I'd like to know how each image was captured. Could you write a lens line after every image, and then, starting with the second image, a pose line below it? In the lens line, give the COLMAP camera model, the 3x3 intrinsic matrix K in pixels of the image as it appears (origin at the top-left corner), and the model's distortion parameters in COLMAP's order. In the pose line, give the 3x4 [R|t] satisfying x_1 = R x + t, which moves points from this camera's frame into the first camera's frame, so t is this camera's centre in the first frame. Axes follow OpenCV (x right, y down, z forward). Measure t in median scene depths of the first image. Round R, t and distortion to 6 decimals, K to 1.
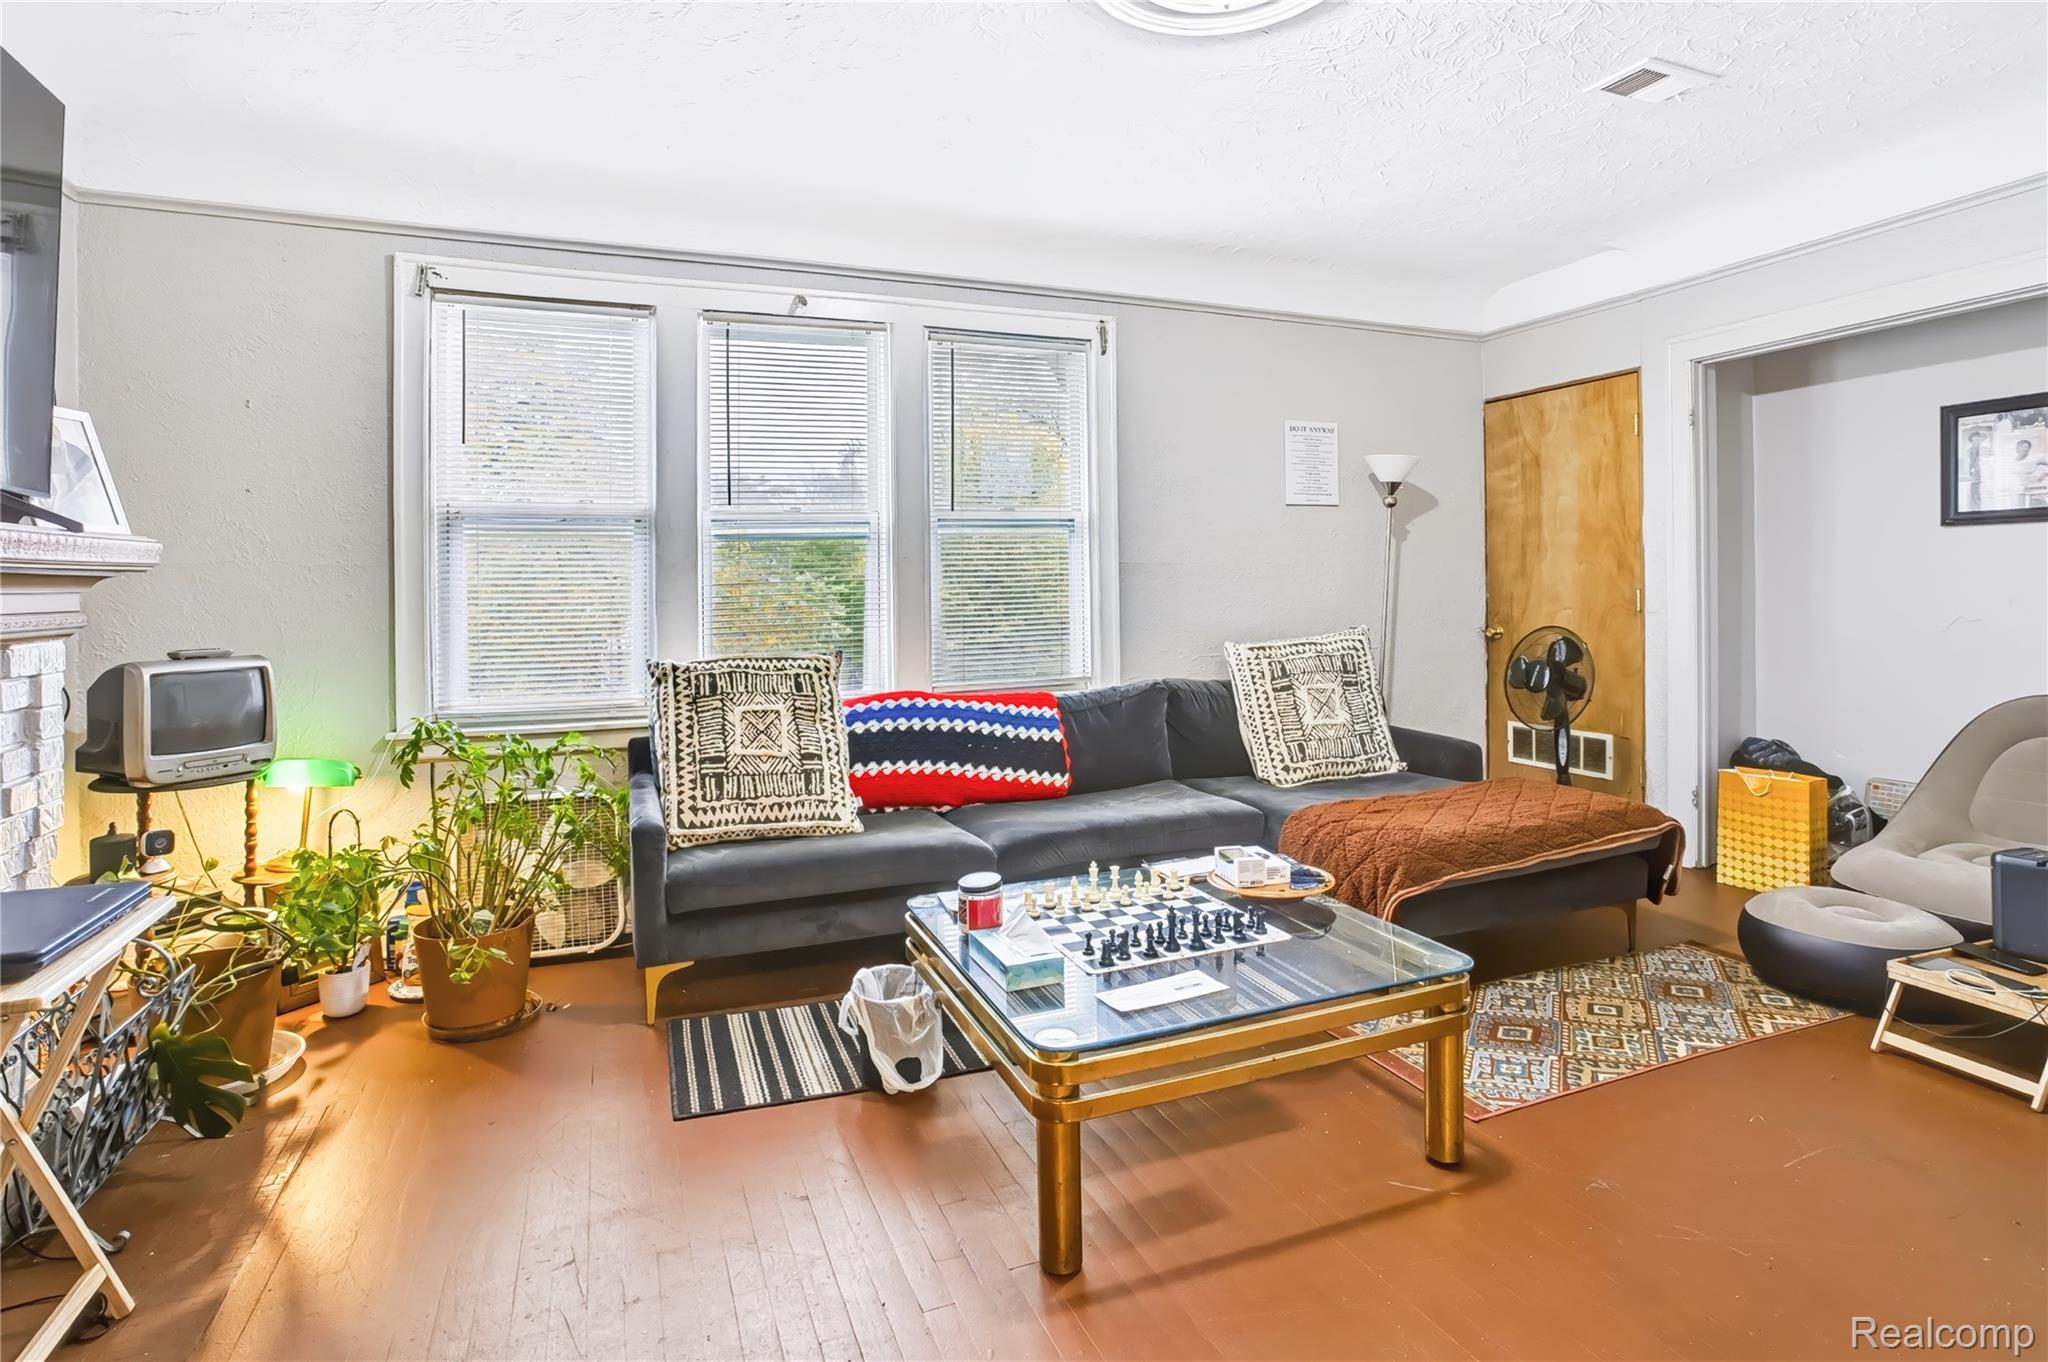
lens RADIAL K [[1059.7, 0, 1024.0], [0, 1059.7, 584.7], [0, 0, 1]] dist [-0.016368, 0.000696]
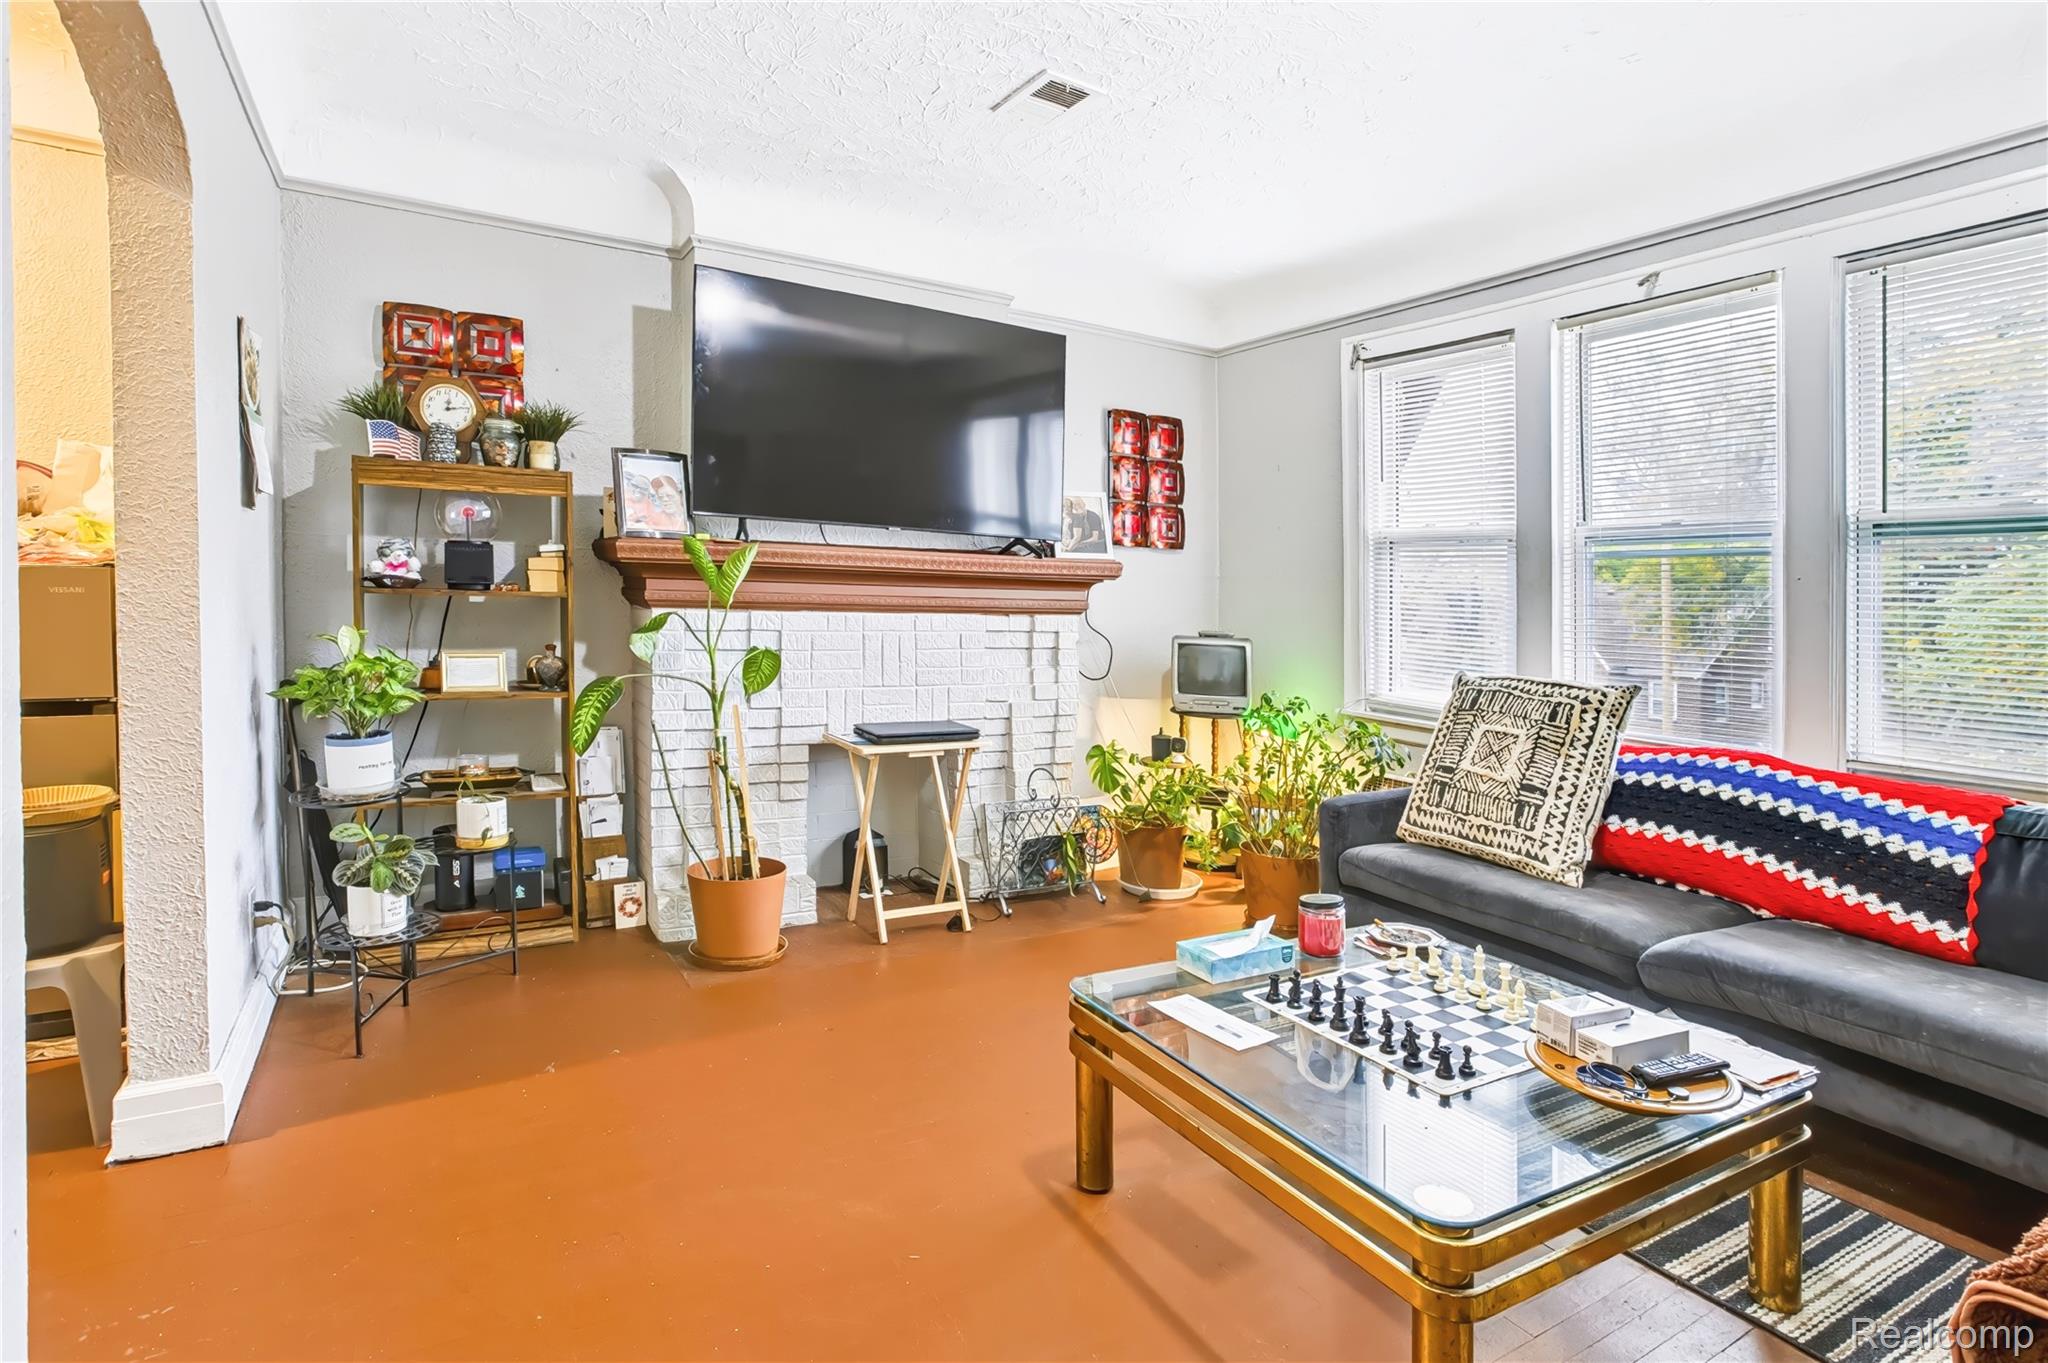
lens RADIAL K [[1035.6, 0, 1019.9], [0, 1035.6, 657.4], [0, 0, 1]] dist [-0.050959, 0.029442]
pose [[0.153202, 0.080658, -0.984898, 0.601310], [-0.034423, 0.996494, 0.076253, -0.006868], [0.987595, 0.022221, 0.155441, 0.403942]]
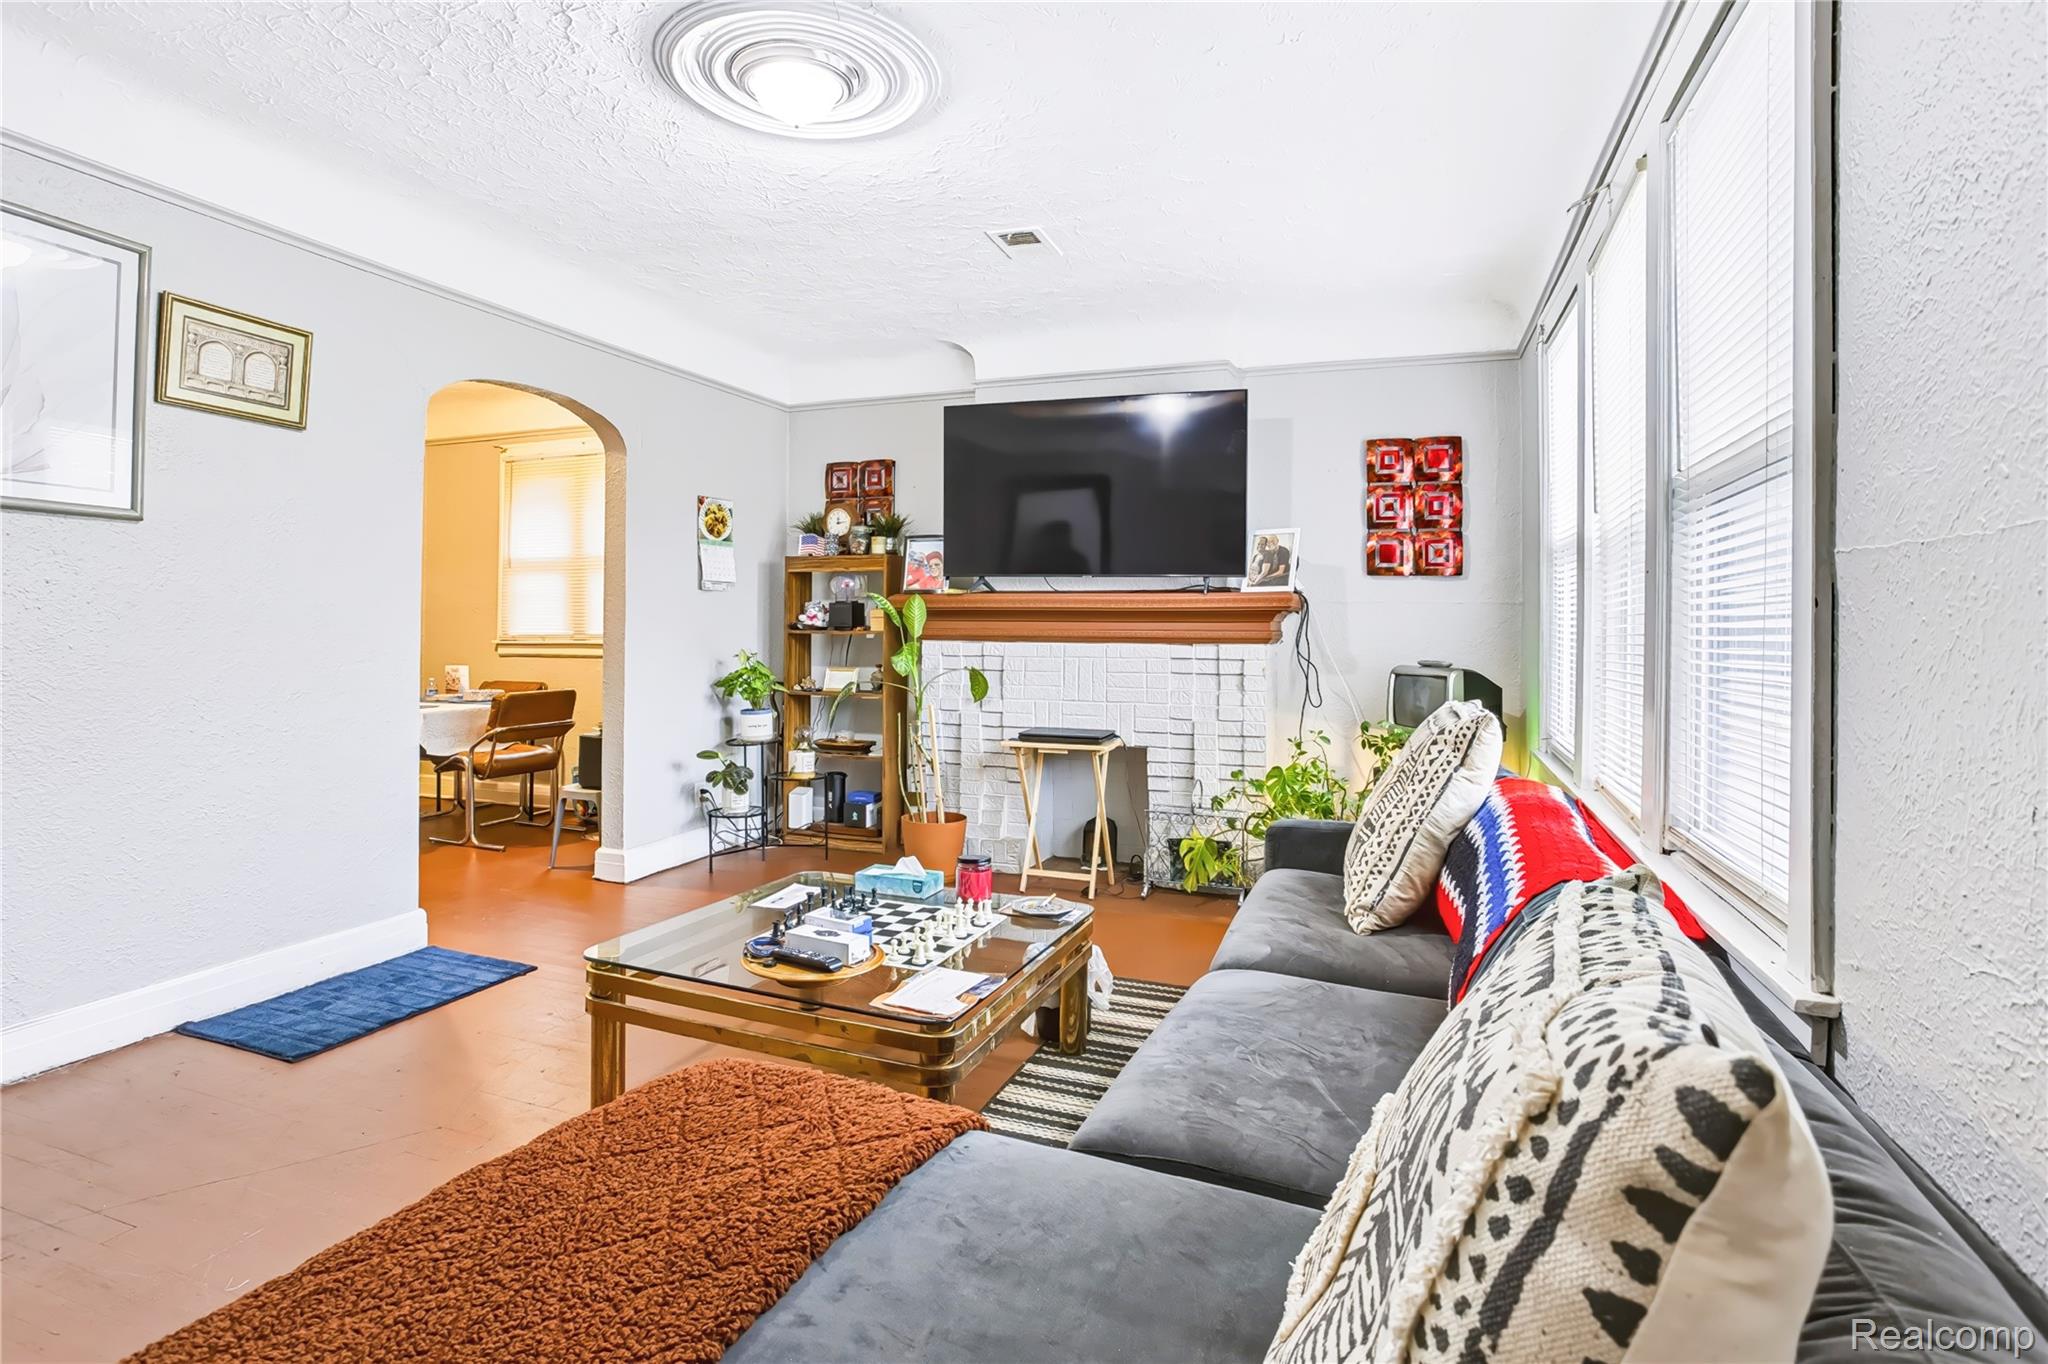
lens RADIAL K [[1024.3, 0, 1024.0], [0, 1024.3, 682.0], [0, 0, 1]] dist [0.000385, 0.000028]
pose [[-0.666306, 0.052084, -0.743858, 0.579173], [0.001607, 0.997656, 0.068415, -0.007502], [0.745677, 0.044390, -0.664827, 1.284360]]
